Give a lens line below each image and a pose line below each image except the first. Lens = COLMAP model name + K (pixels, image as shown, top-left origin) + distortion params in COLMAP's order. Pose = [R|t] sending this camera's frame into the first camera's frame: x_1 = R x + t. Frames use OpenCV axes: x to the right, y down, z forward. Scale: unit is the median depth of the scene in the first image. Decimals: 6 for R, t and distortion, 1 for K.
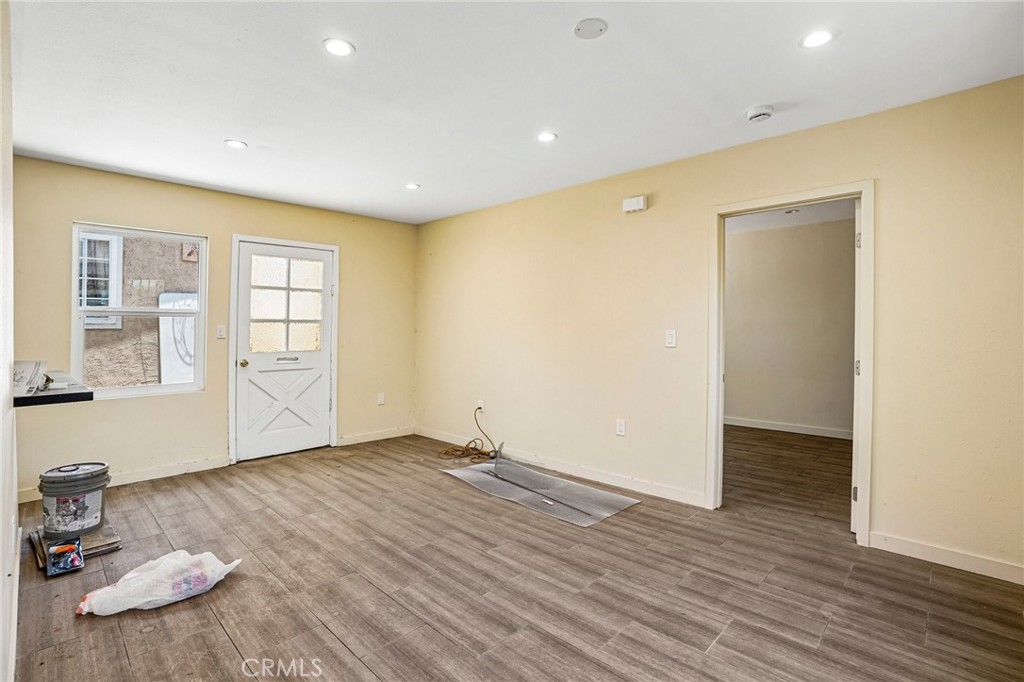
lens RADIAL K [[480.8, 0, 517.5], [0, 480.8, 339.7], [0, 0, 1]] dist [-0.069625, 0.013657]
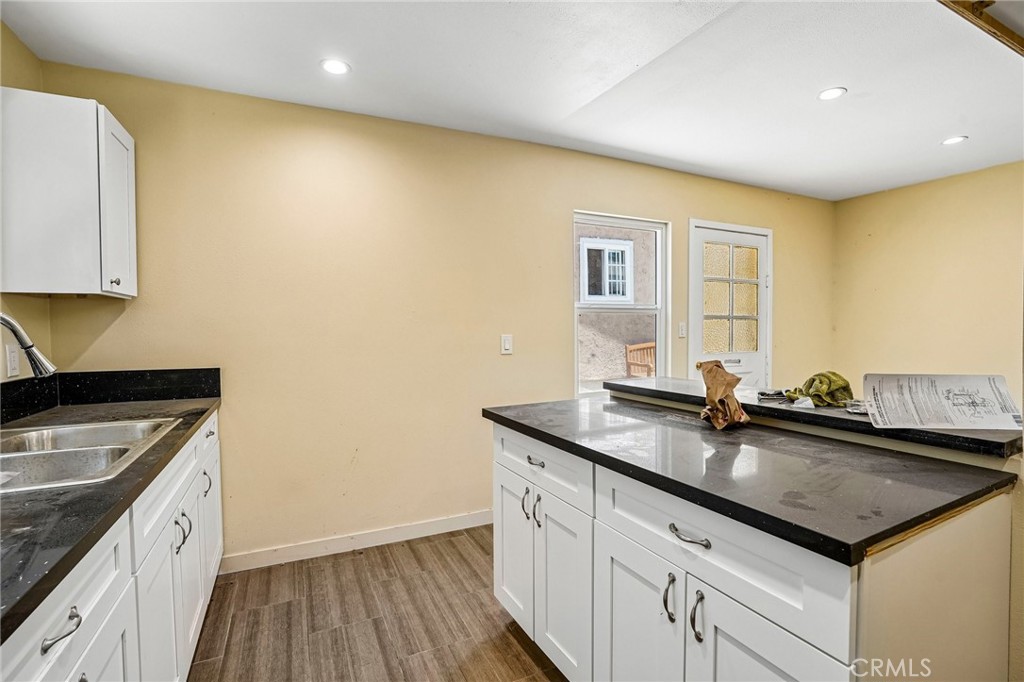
lens RADIAL K [[473.6, 0, 506.4], [0, 473.6, 341.4], [0, 0, 1]] dist [-0.067708, 0.026129]
pose [[0.935418, 0.005245, -0.353504, -0.926628], [-0.000518, 0.999909, 0.013464, -0.011911], [0.353543, -0.012411, 0.935336, 0.084945]]
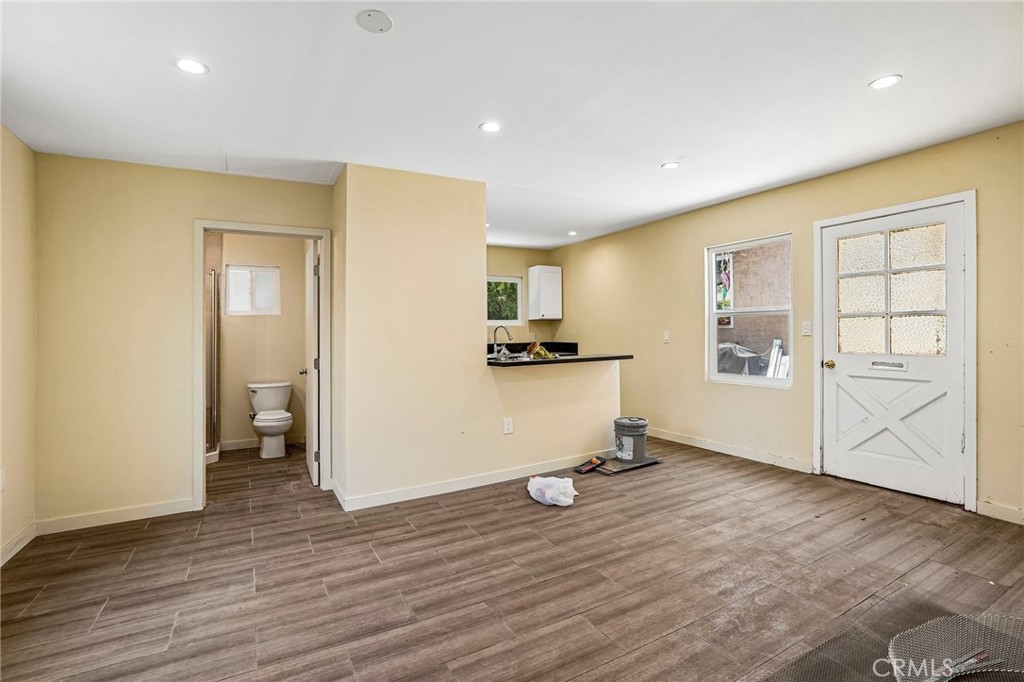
lens RADIAL K [[487.8, 0, 514.2], [0, 487.8, 333.6], [0, 0, 1]] dist [-0.067526, 0.028508]
pose [[-0.290098, 0.007741, -0.956966, 0.671728], [-0.003971, 0.999949, 0.009292, -0.021512], [0.956989, 0.006495, -0.290053, 1.053644]]
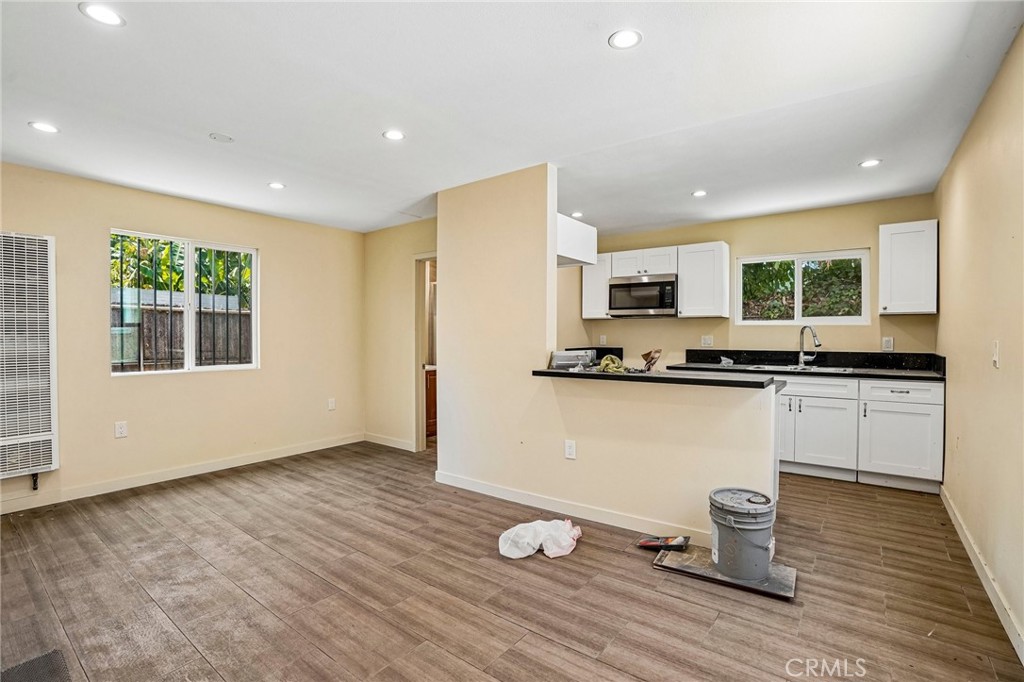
lens RADIAL K [[475.6, 0, 505.1], [0, 475.6, 340.6], [0, 0, 1]] dist [-0.065086, 0.024245]
pose [[-0.996199, 0.006217, -0.086887, -0.434824], [0.003341, 0.999443, 0.033204, -0.041257], [0.087045, 0.032788, -0.995665, 1.747335]]
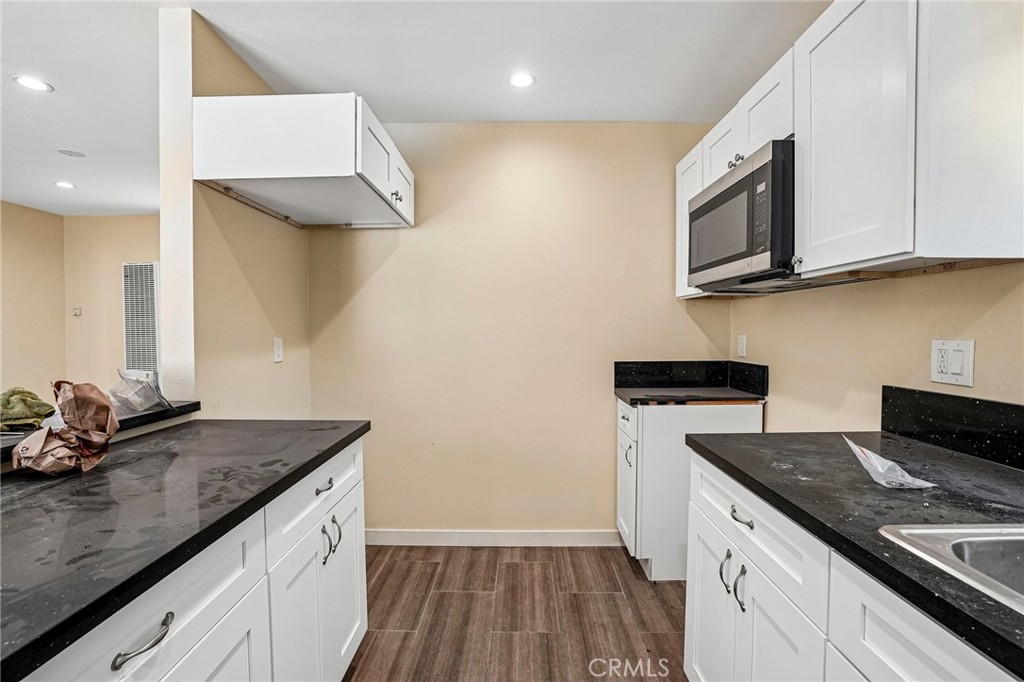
lens RADIAL K [[487.8, 0, 514.2], [0, 487.8, 333.6], [0, 0, 1]] dist [-0.067526, 0.028508]
pose [[-0.681082, -0.001948, 0.732205, -1.408426], [0.019492, 0.999594, 0.020790, -0.023867], [-0.731948, 0.028432, -0.680767, 0.666727]]
